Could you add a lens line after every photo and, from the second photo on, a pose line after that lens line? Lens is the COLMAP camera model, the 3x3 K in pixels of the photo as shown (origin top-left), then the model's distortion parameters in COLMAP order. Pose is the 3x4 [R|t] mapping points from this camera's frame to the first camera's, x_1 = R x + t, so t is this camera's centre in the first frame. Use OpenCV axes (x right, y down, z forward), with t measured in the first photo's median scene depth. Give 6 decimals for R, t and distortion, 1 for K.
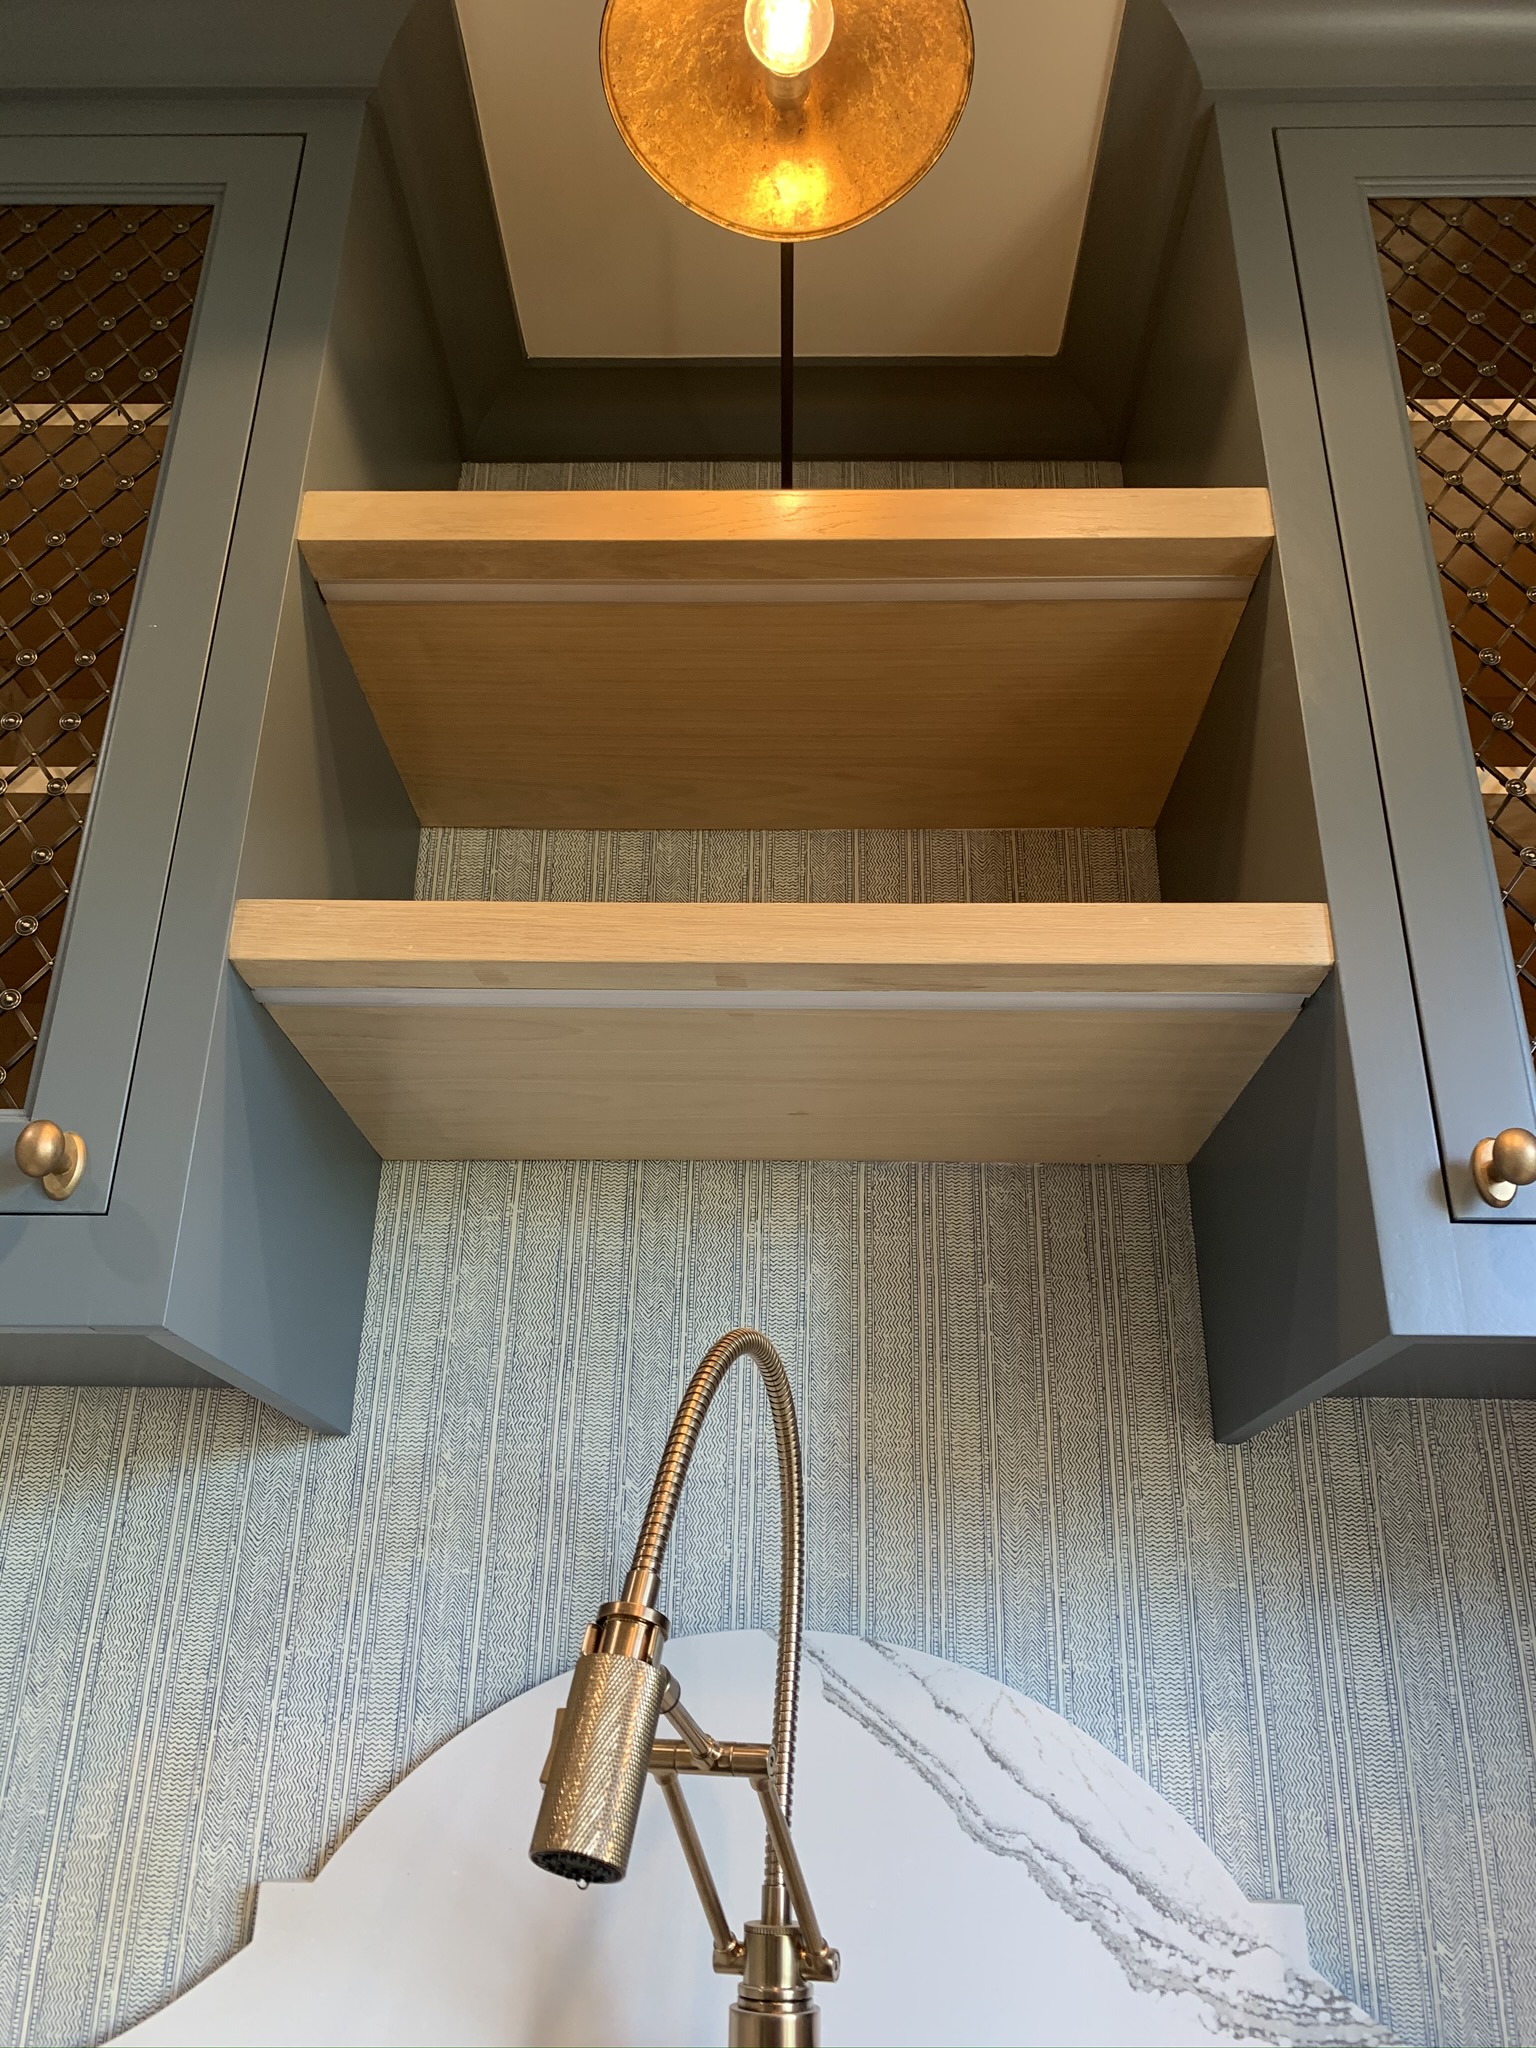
lens RADIAL K [[1562.9, 0, 760.1], [0, 1562.9, 1018.5], [0, 0, 1]] dist [0.029285, -0.027442]
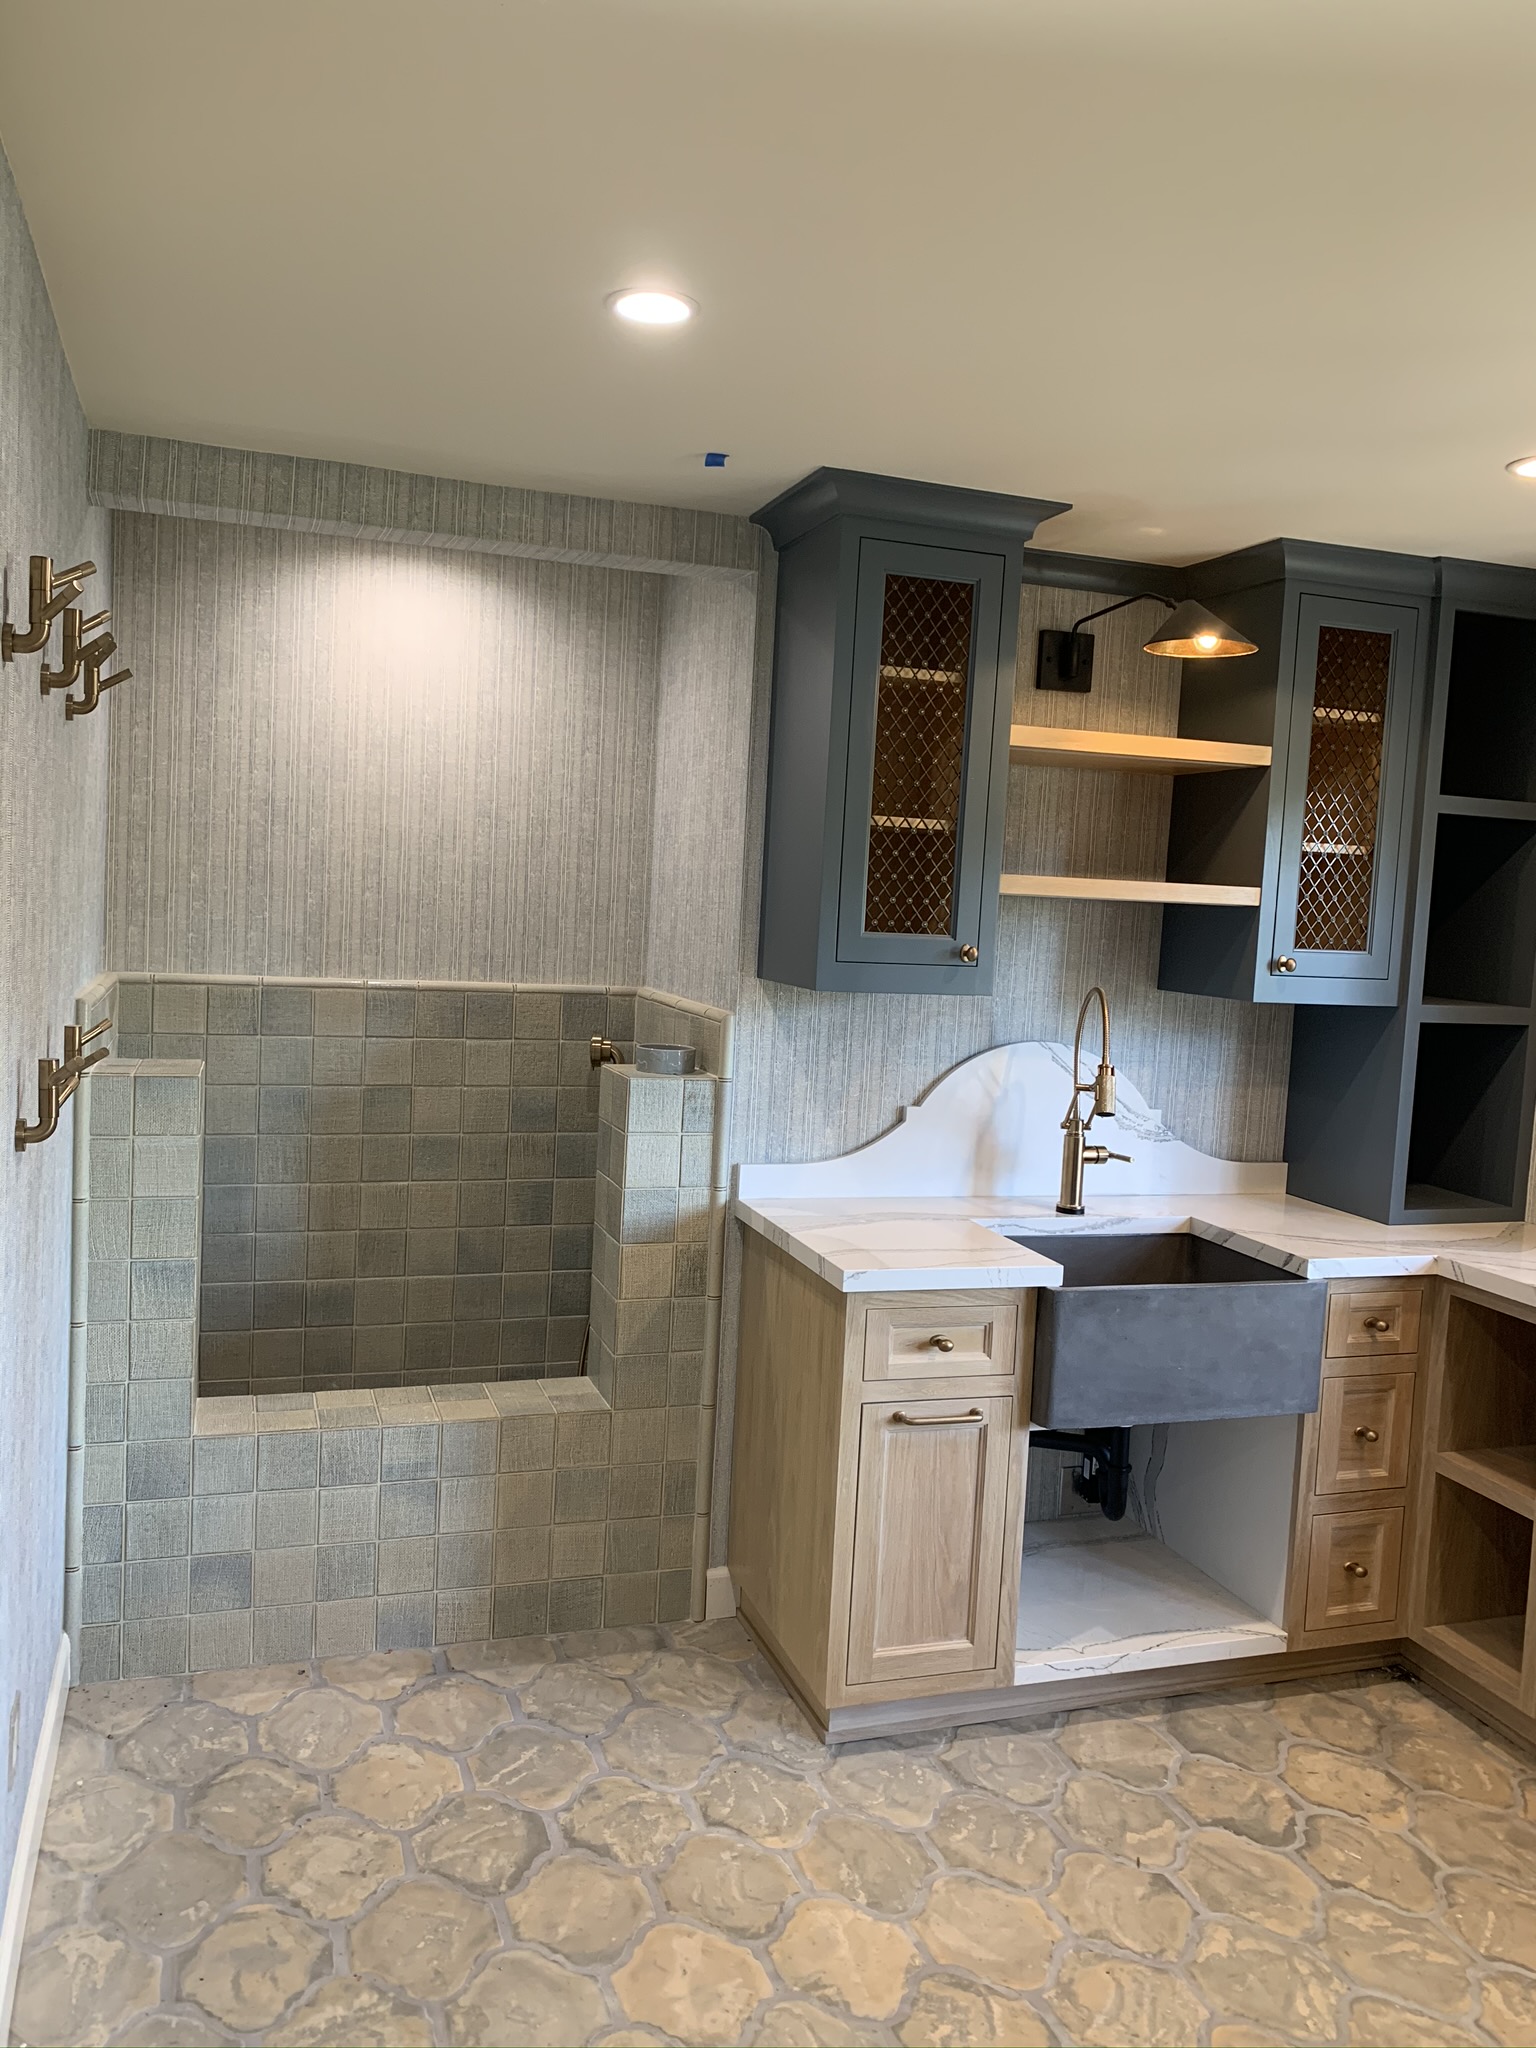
lens RADIAL K [[1562.9, 0, 763.0], [0, 1562.9, 1015.6], [0, 0, 1]] dist [0.029285, -0.027442]
pose [[0.938342, 0.006561, 0.345647, -1.716757], [-0.170872, 0.877957, 0.447207, -1.069914], [-0.300530, -0.478695, 0.824945, -1.585813]]
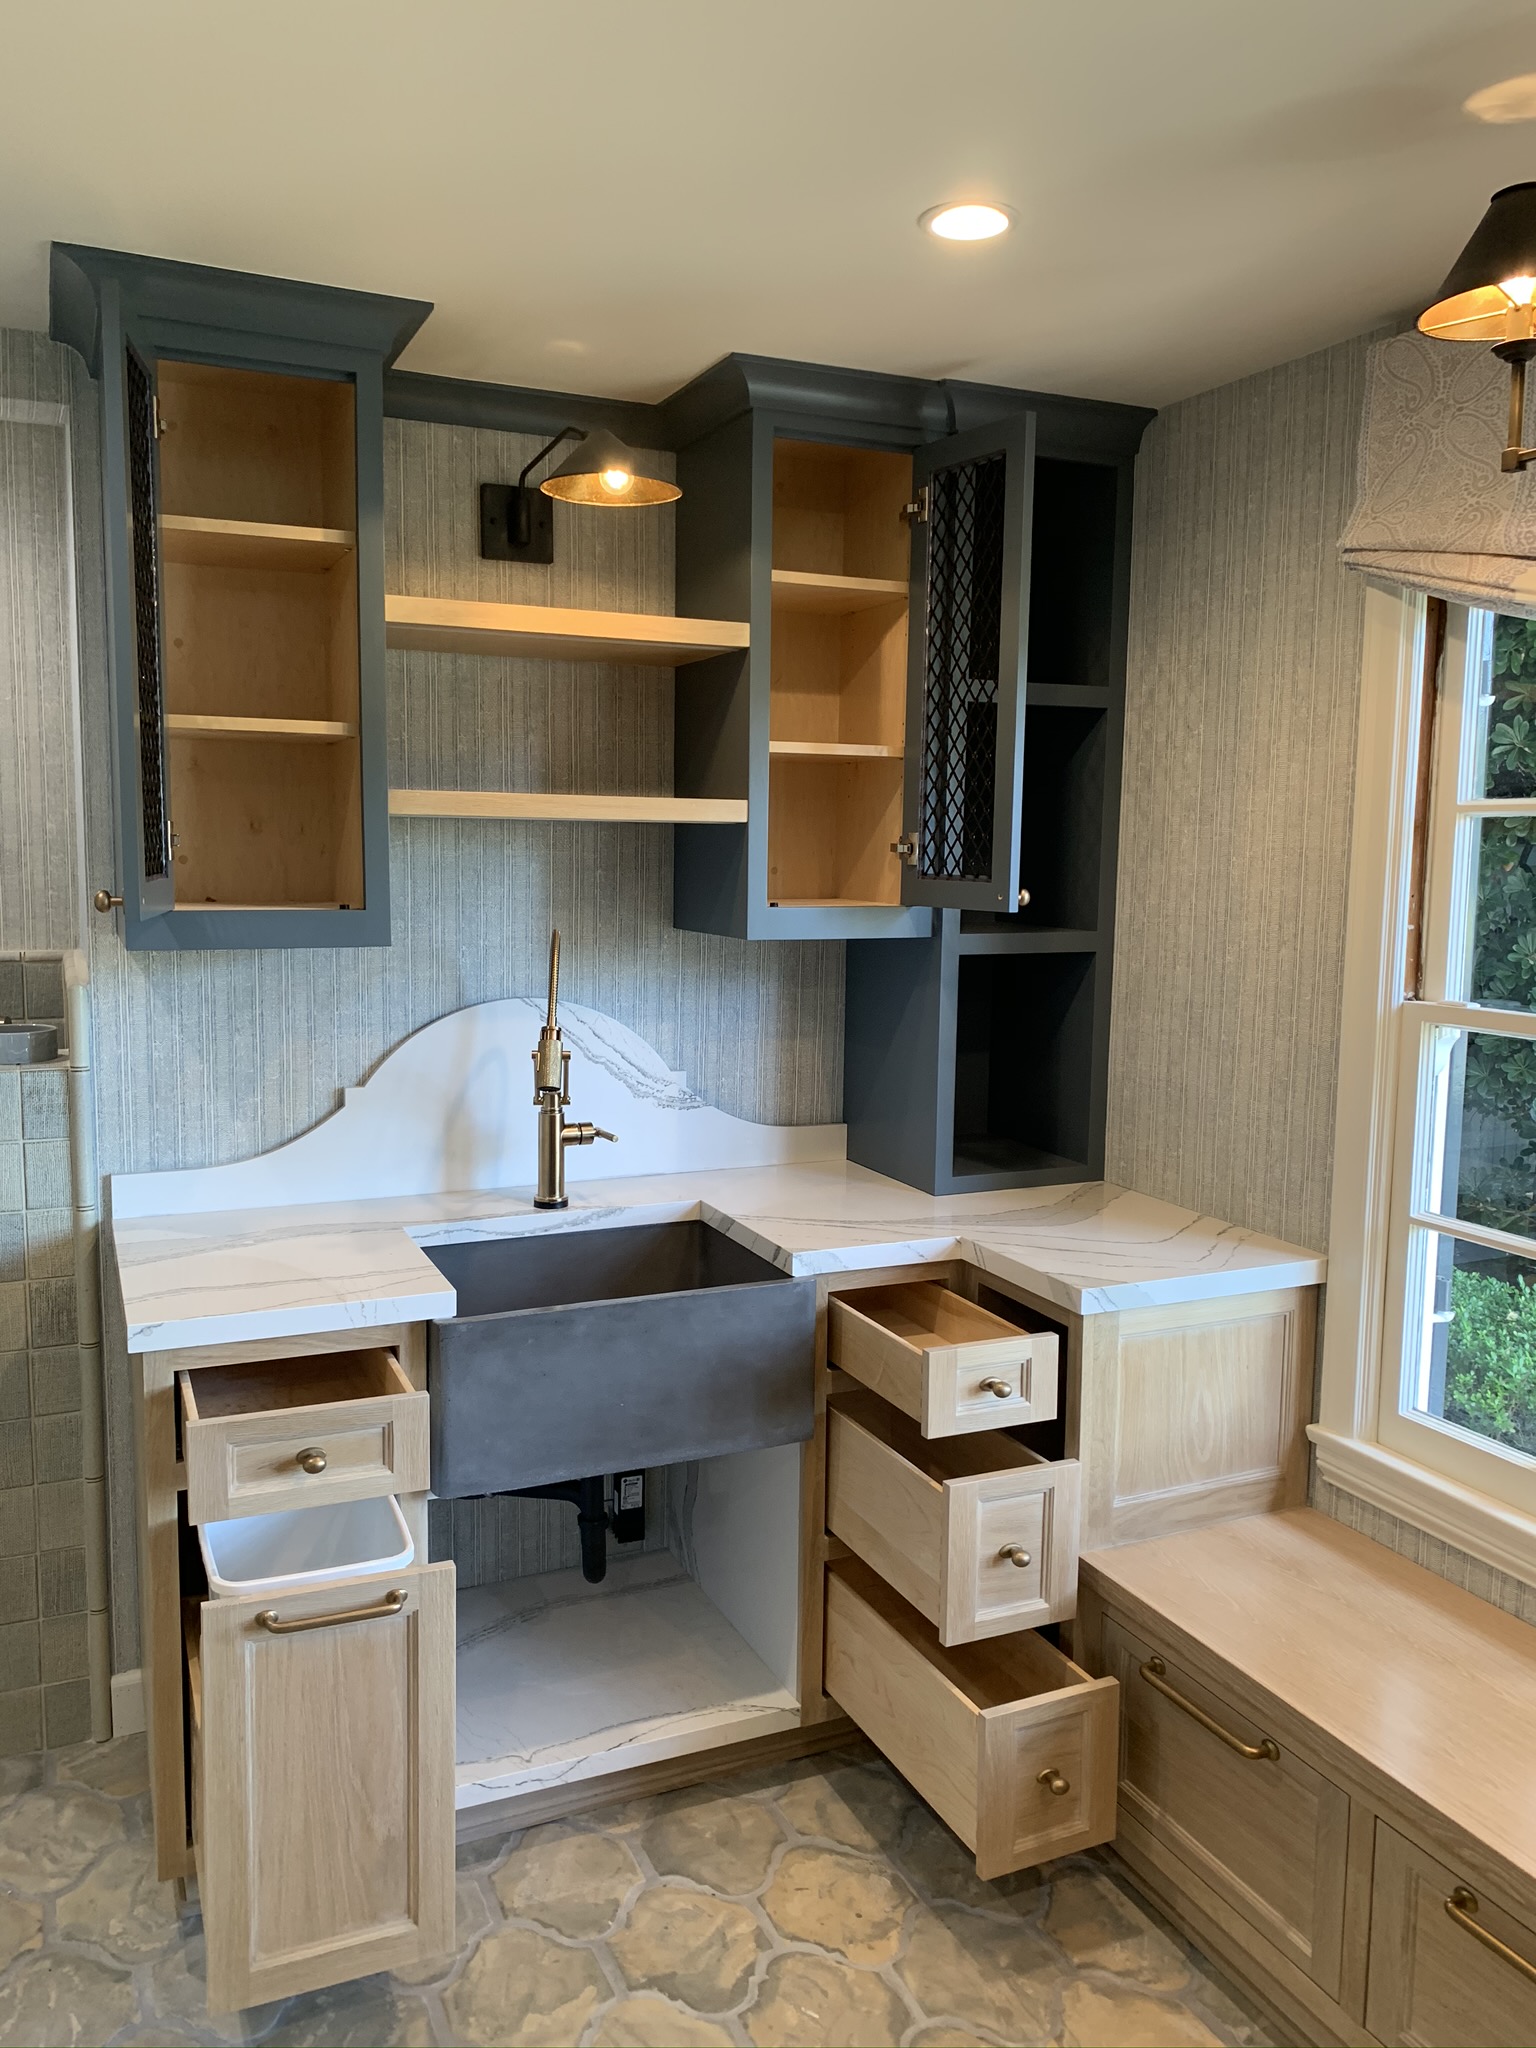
lens RADIAL K [[1562.9, 0, 771.0], [0, 1562.9, 1019.3], [0, 0, 1]] dist [0.029285, -0.027442]
pose [[0.901017, -0.052682, 0.430574, -0.780972], [-0.172870, 0.866765, 0.467797, -0.946005], [-0.397850, -0.495926, 0.771863, -1.329154]]
